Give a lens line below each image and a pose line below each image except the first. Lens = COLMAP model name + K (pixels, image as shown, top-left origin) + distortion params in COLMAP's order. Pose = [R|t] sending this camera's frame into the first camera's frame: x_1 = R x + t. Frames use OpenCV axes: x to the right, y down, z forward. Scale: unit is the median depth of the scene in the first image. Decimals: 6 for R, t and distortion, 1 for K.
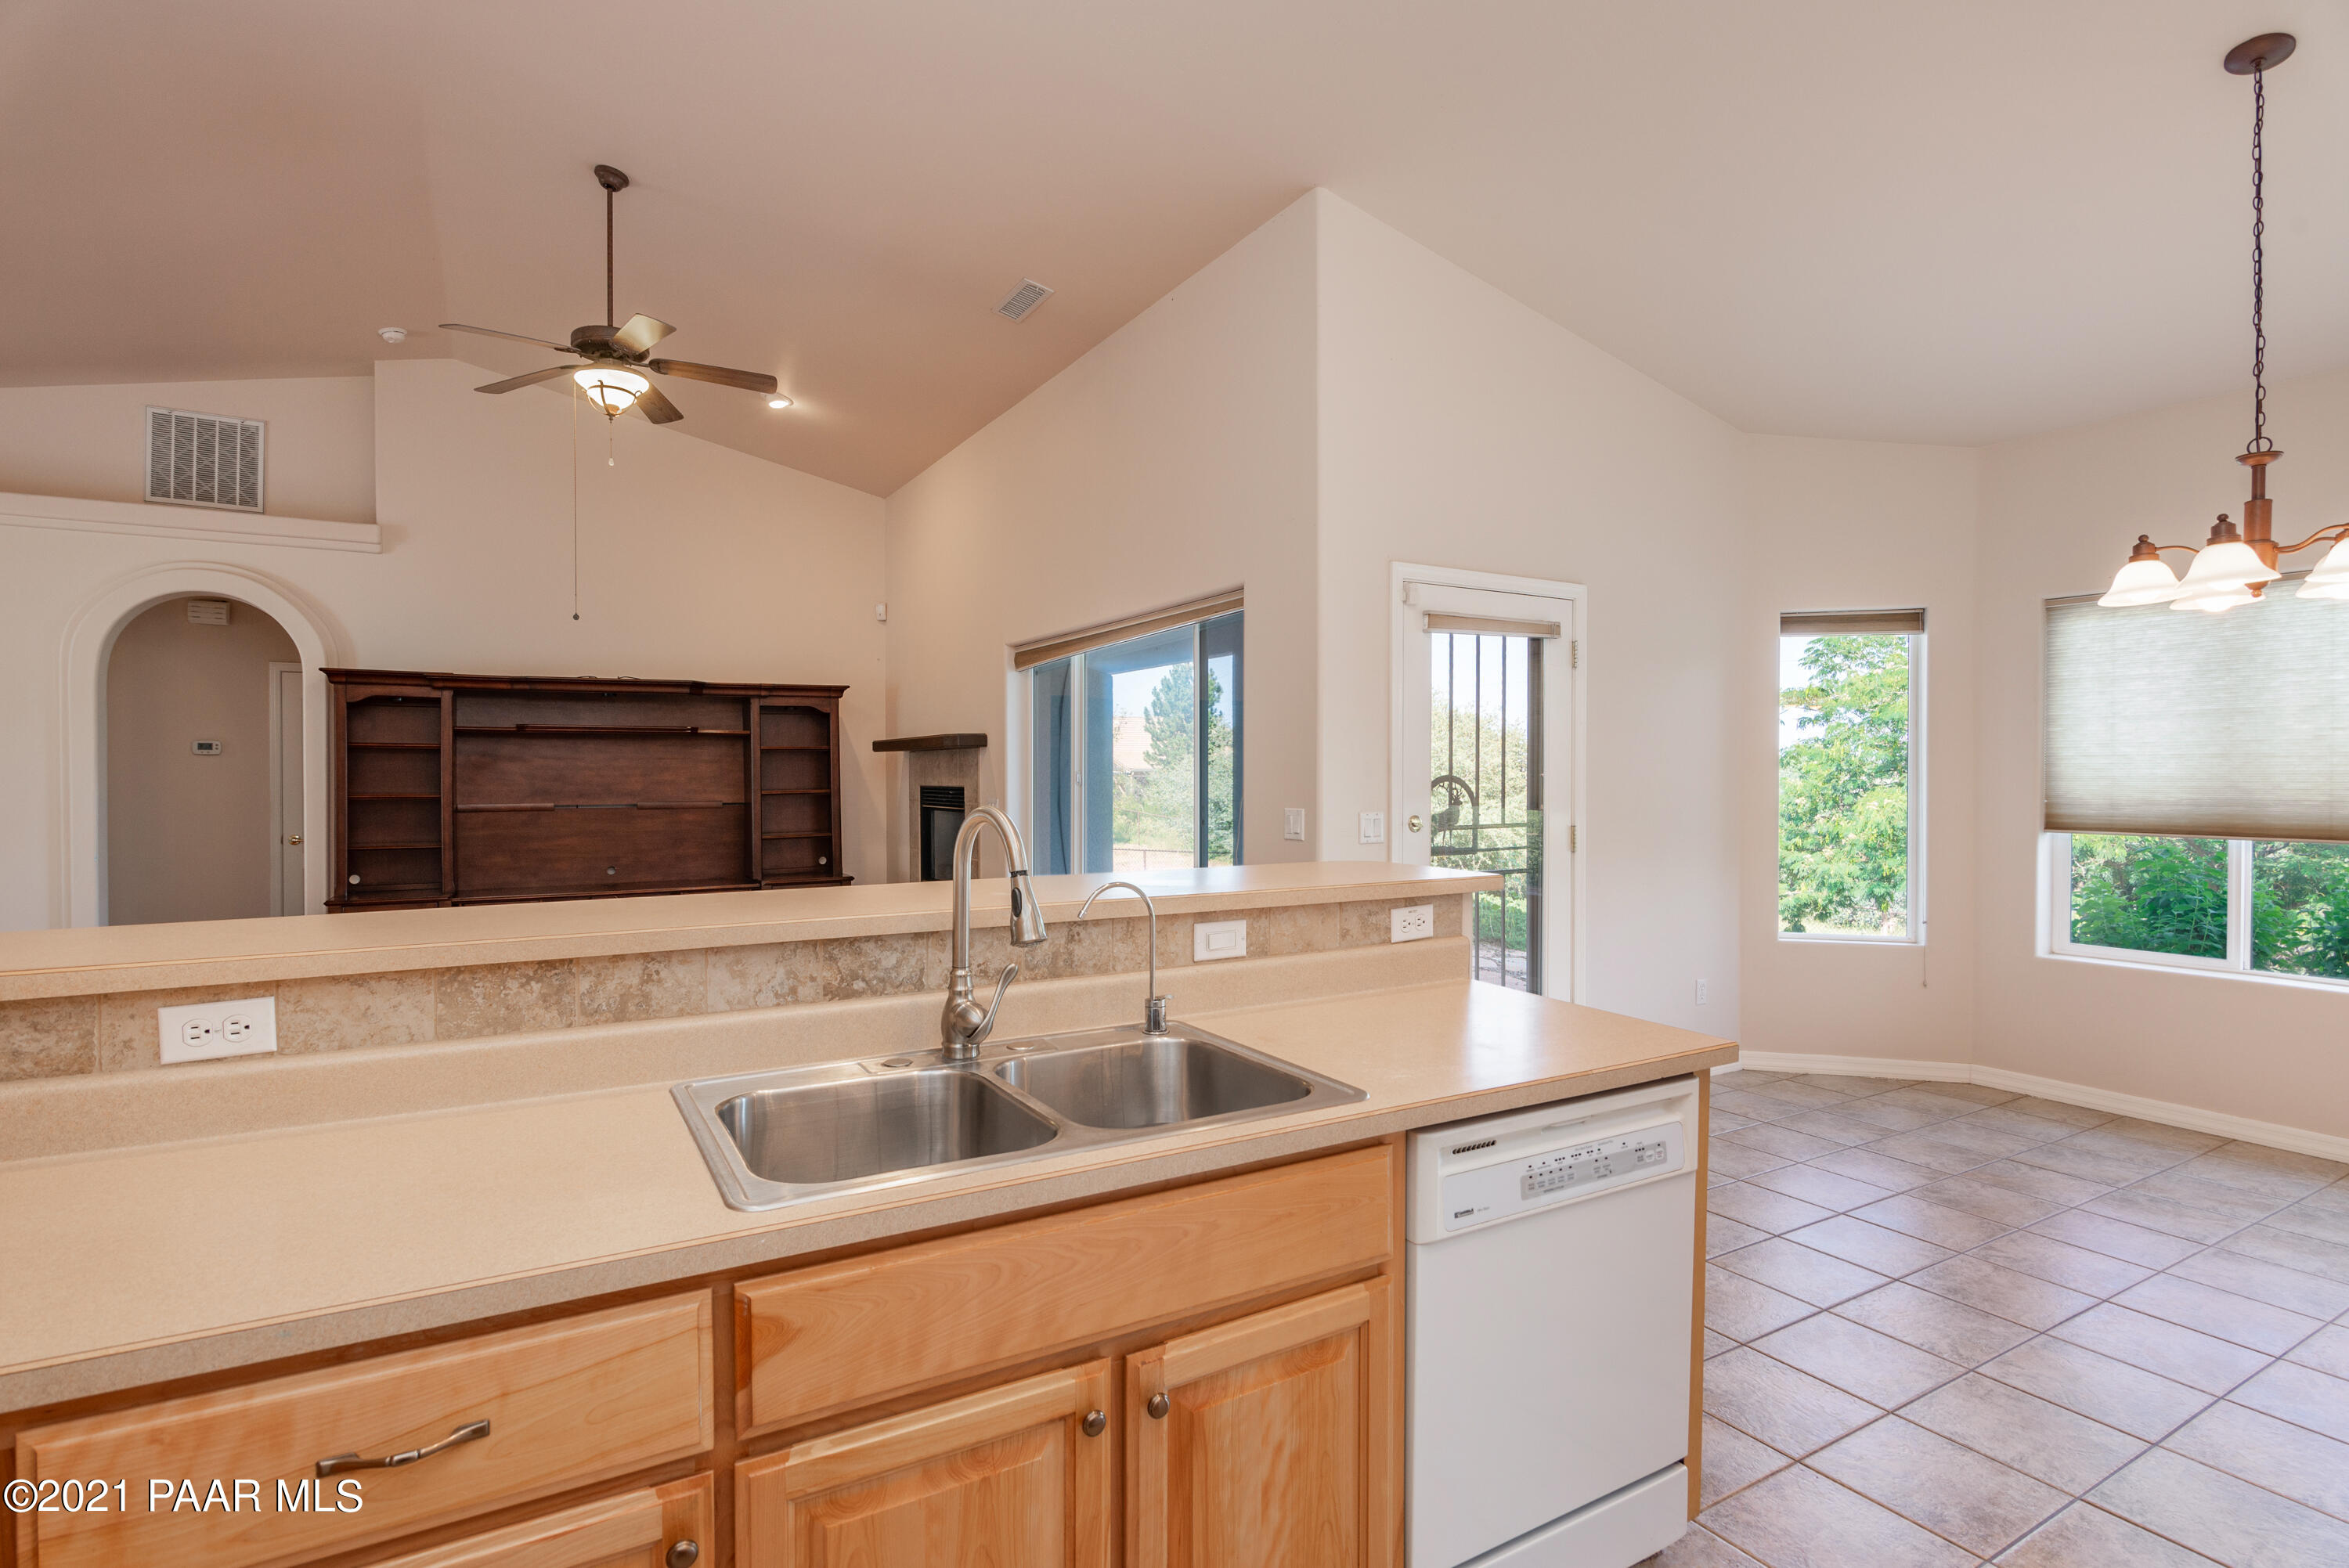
lens RADIAL K [[1145.6, 0, 1172.7], [0, 1145.6, 786.3], [0, 0, 1]] dist [-0.007957, 0.001498]
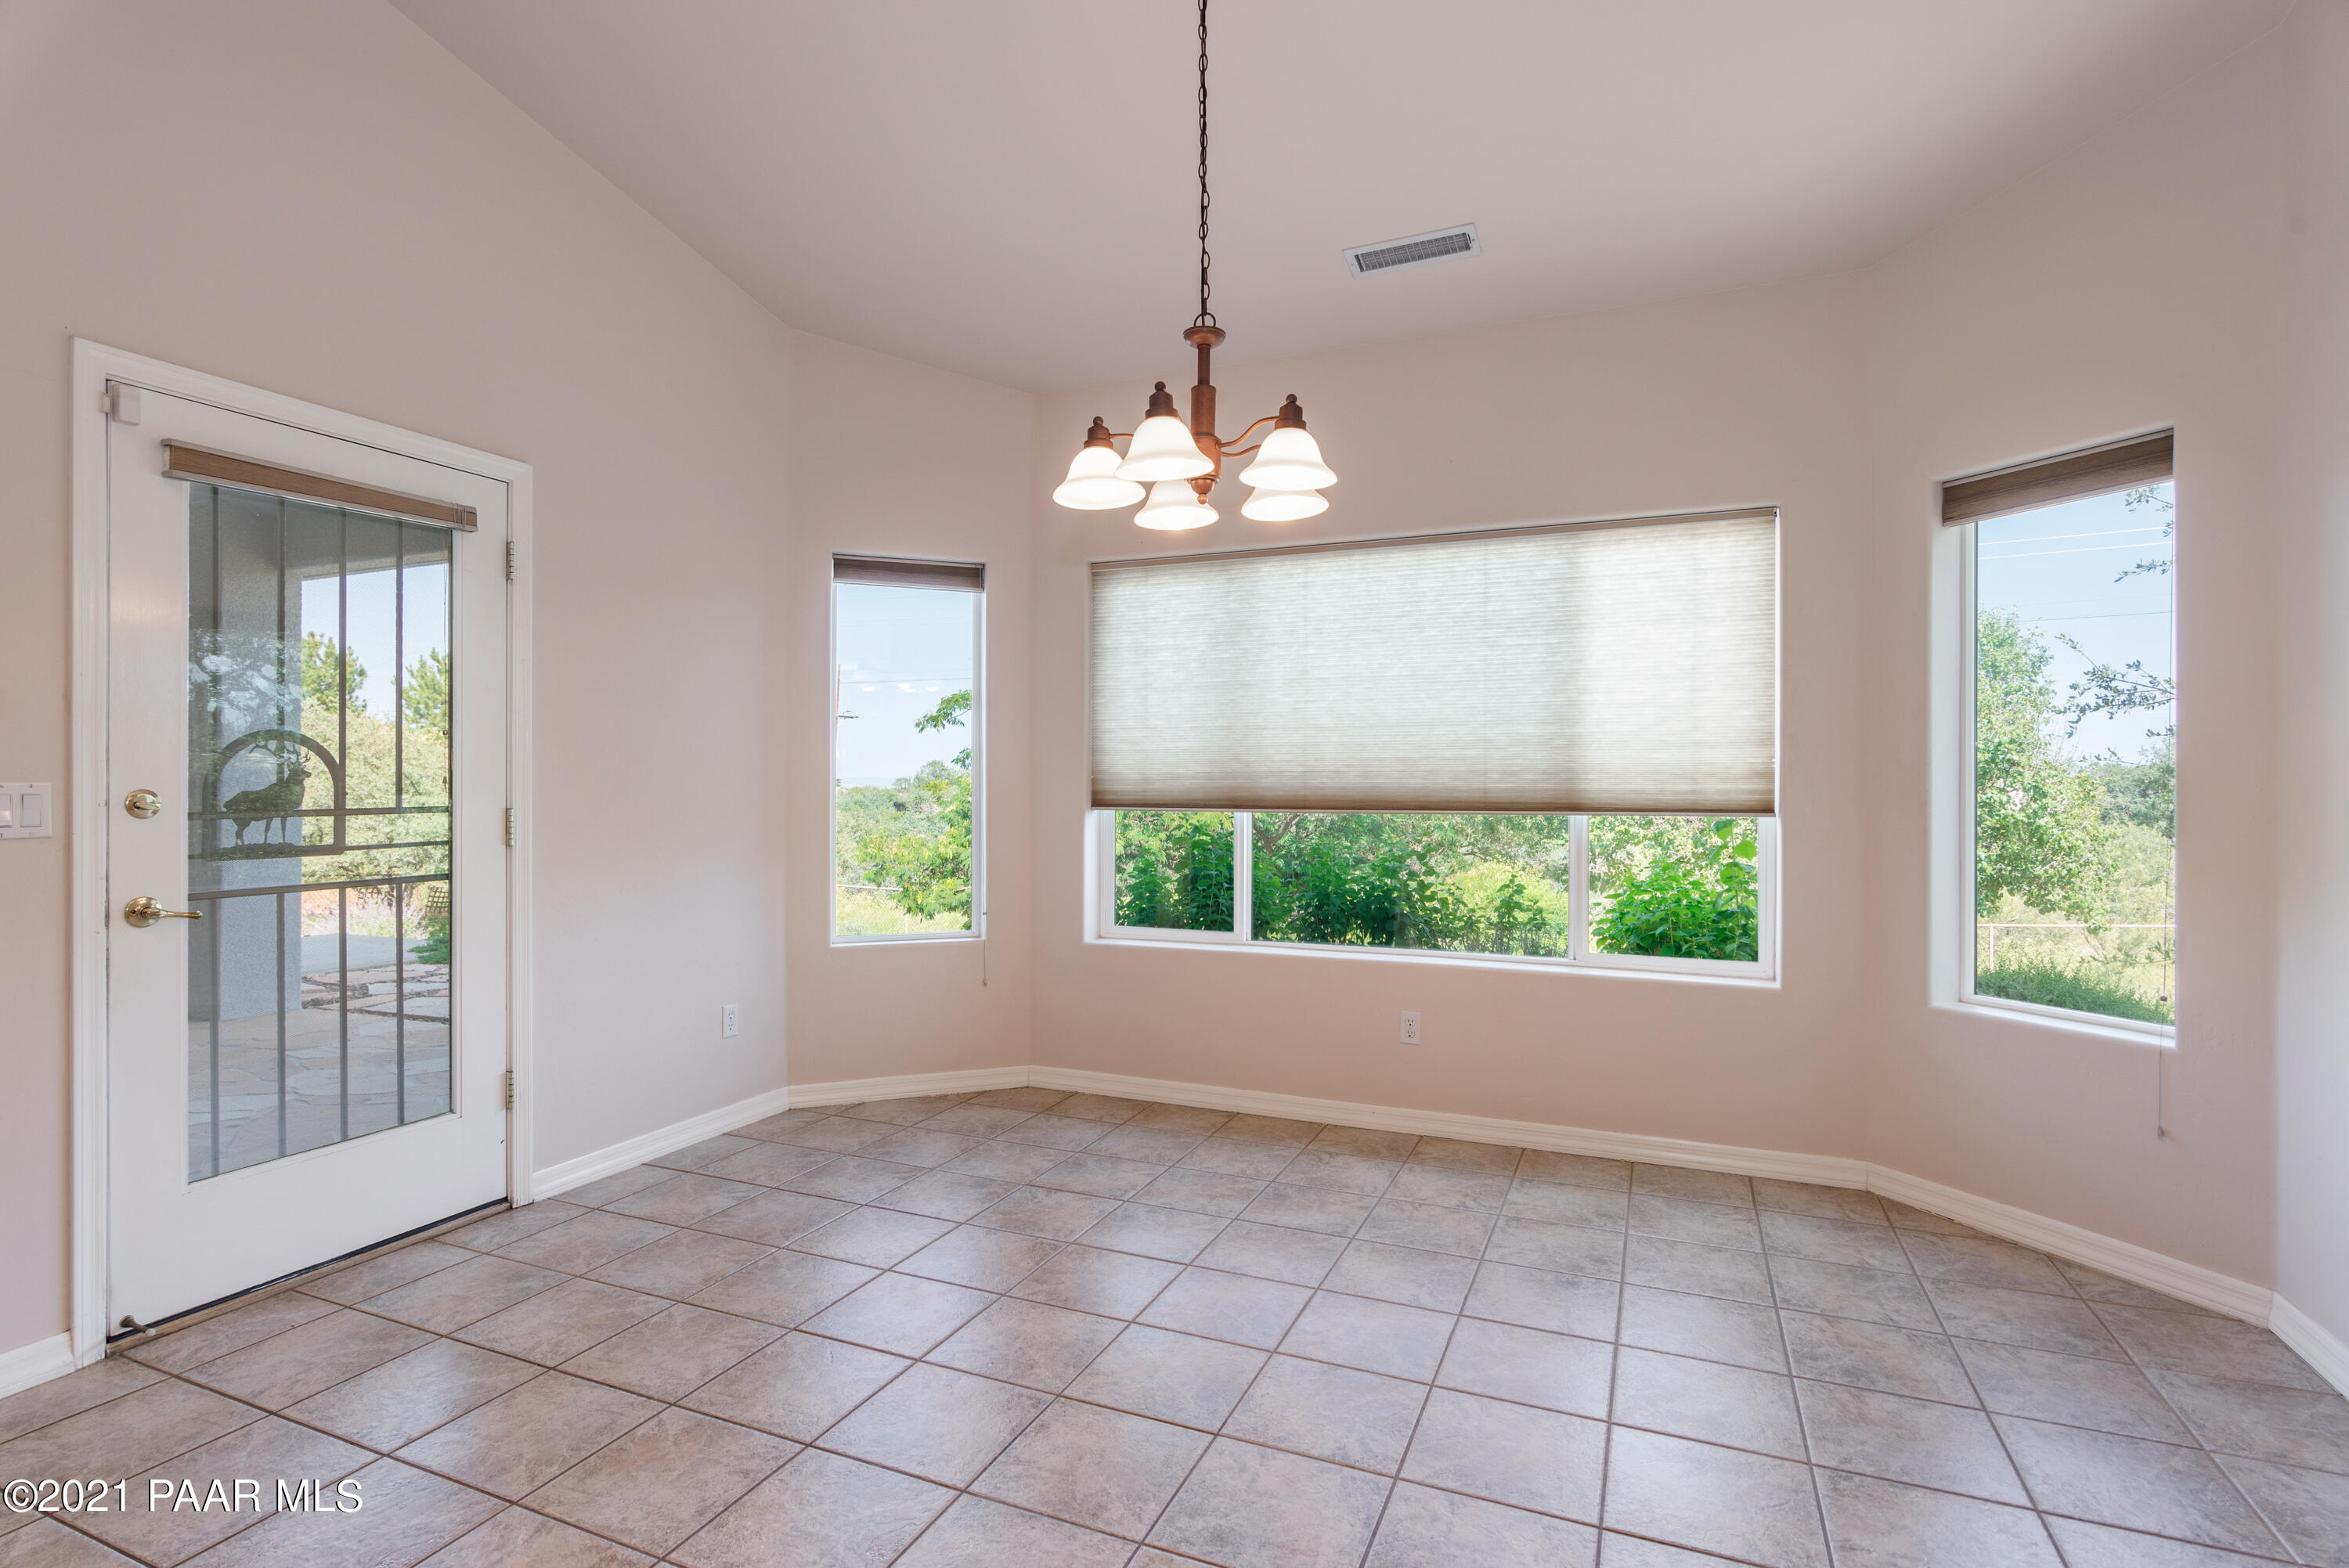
lens RADIAL K [[1145.6, 0, 1172.9], [0, 1145.6, 786.6], [0, 0, 1]] dist [-0.007957, 0.001498]
pose [[0.802771, -0.000379, 0.596287, 0.271937], [0.004401, 0.999976, -0.005289, 0.028108], [-0.596271, 0.006870, 0.802754, 0.214155]]
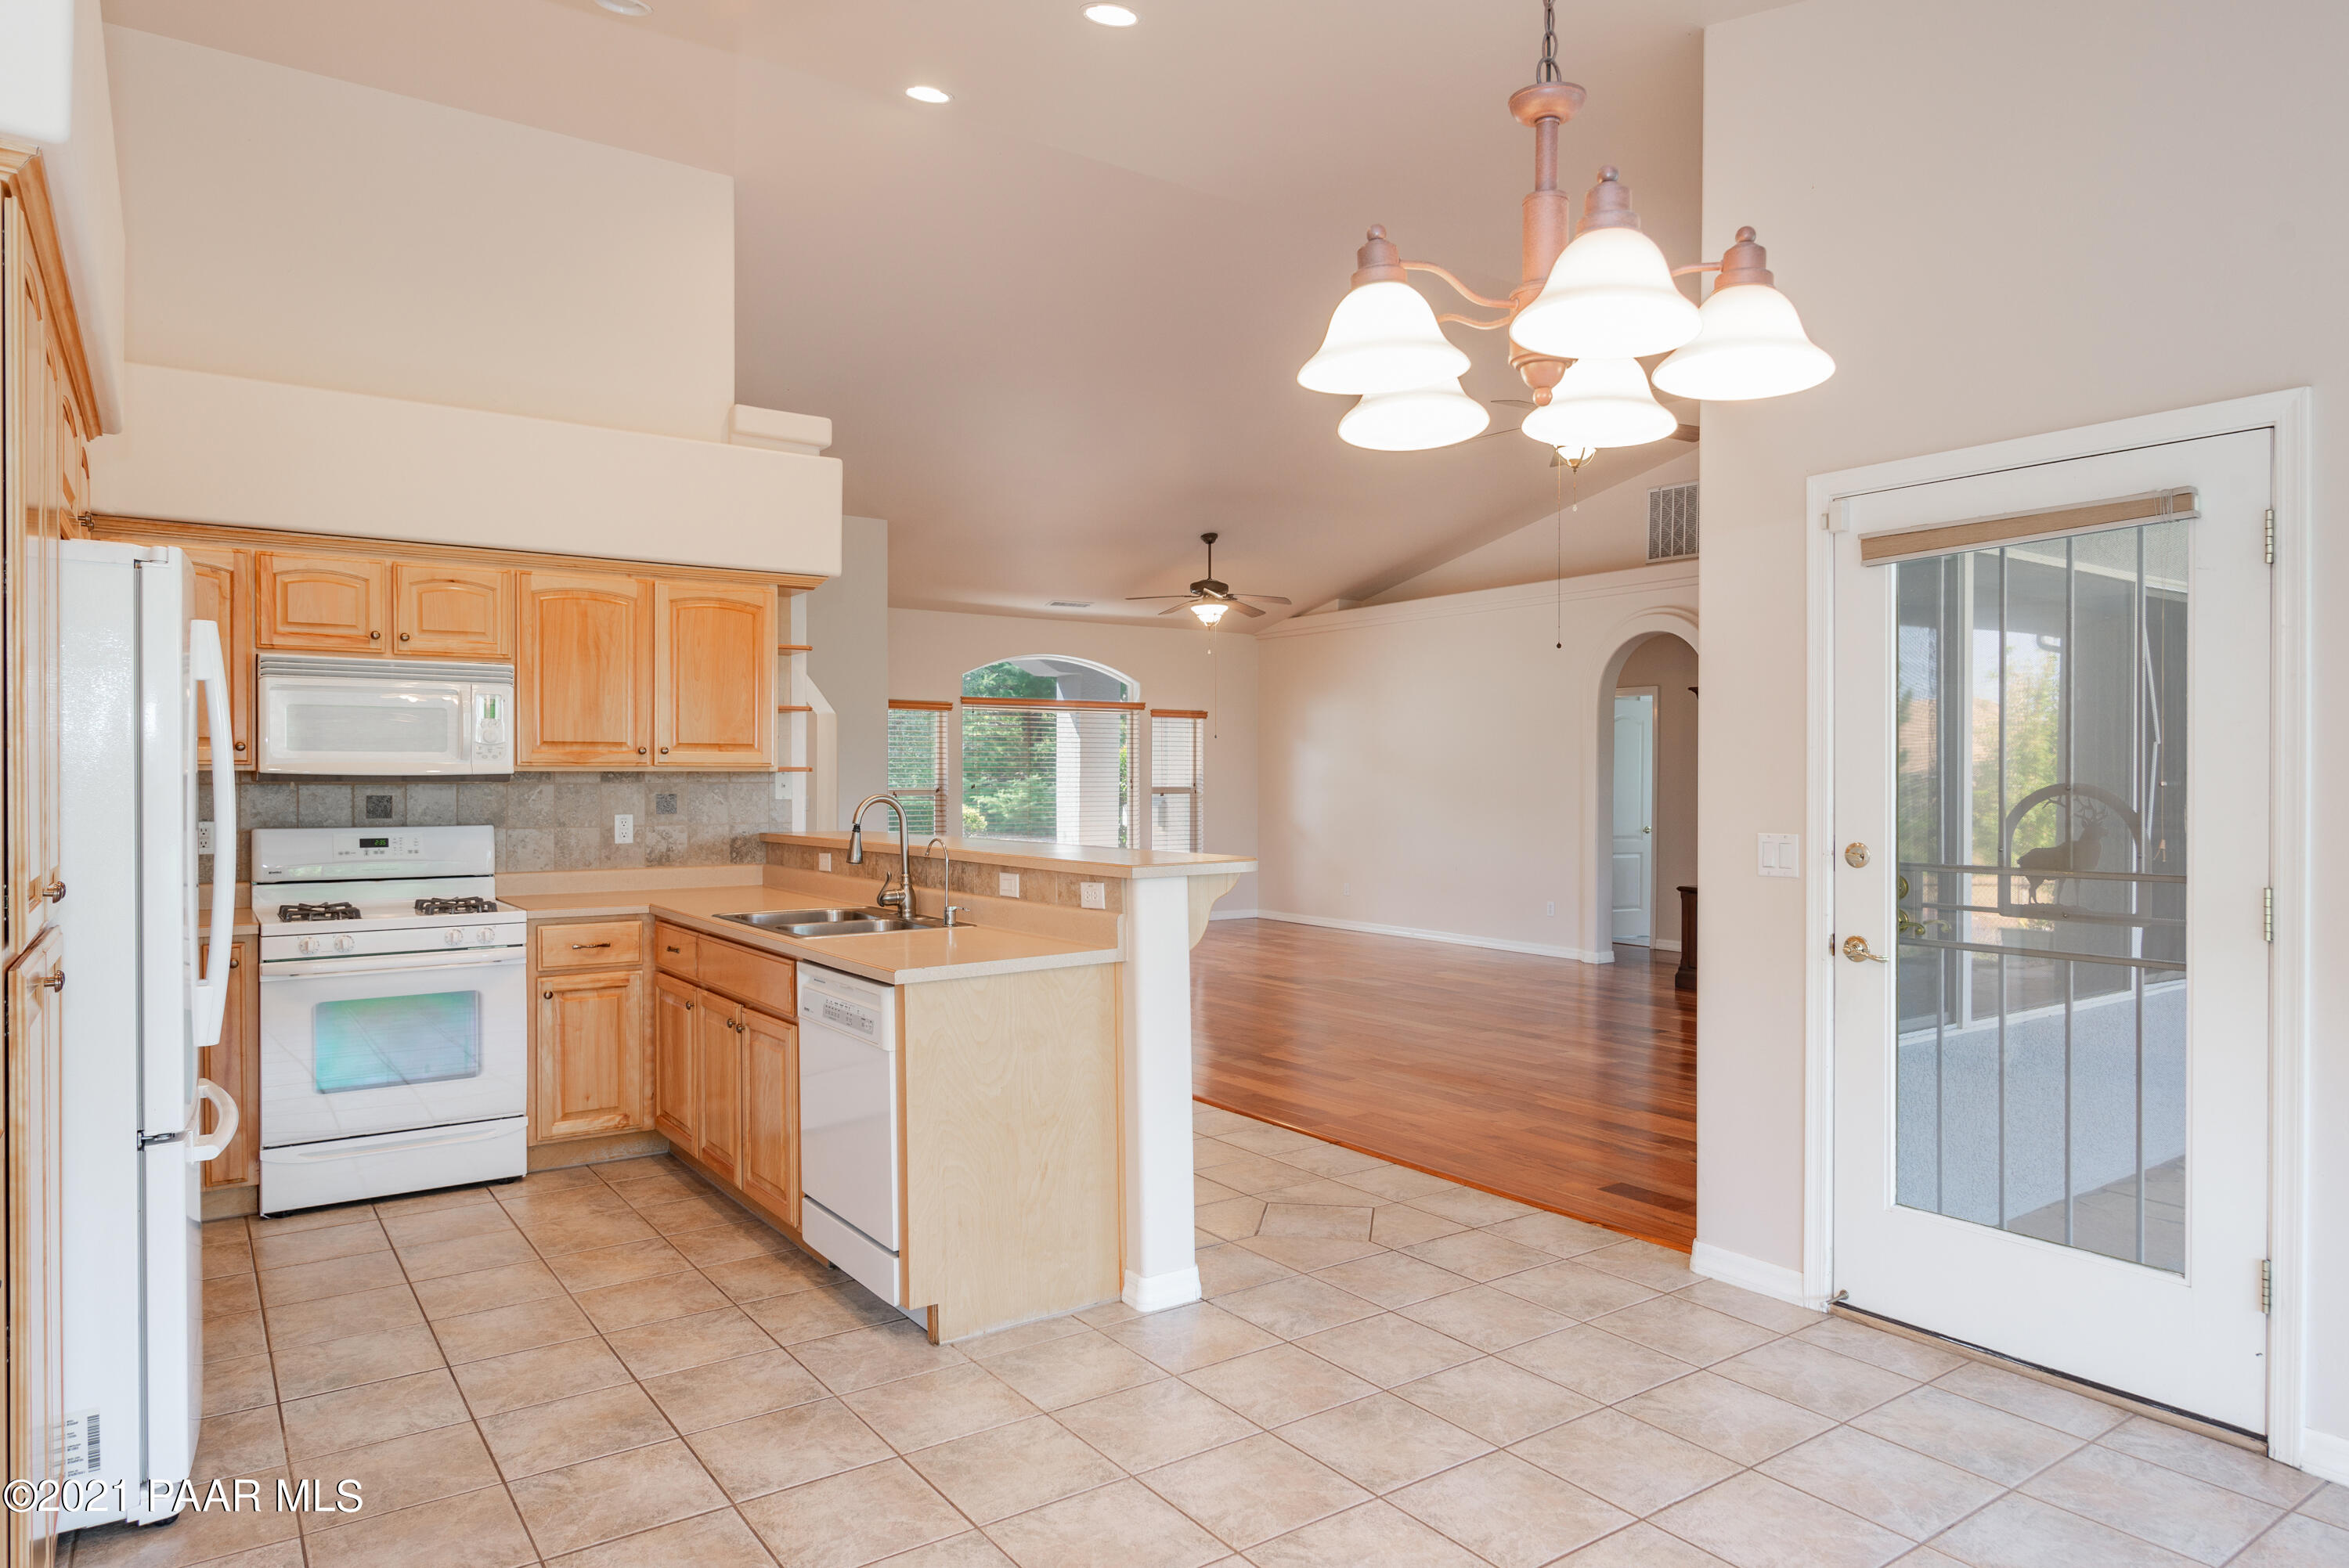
lens RADIAL K [[1418.7, 0, 1164.5], [0, 1418.7, 785.4], [0, 0, 1]] dist [-0.004649, 0.001531]
pose [[0.083854, 0.006172, -0.996459, 0.956371], [-0.012053, 0.999914, 0.005179, -0.007102], [0.996405, 0.011576, 0.083921, 0.500648]]
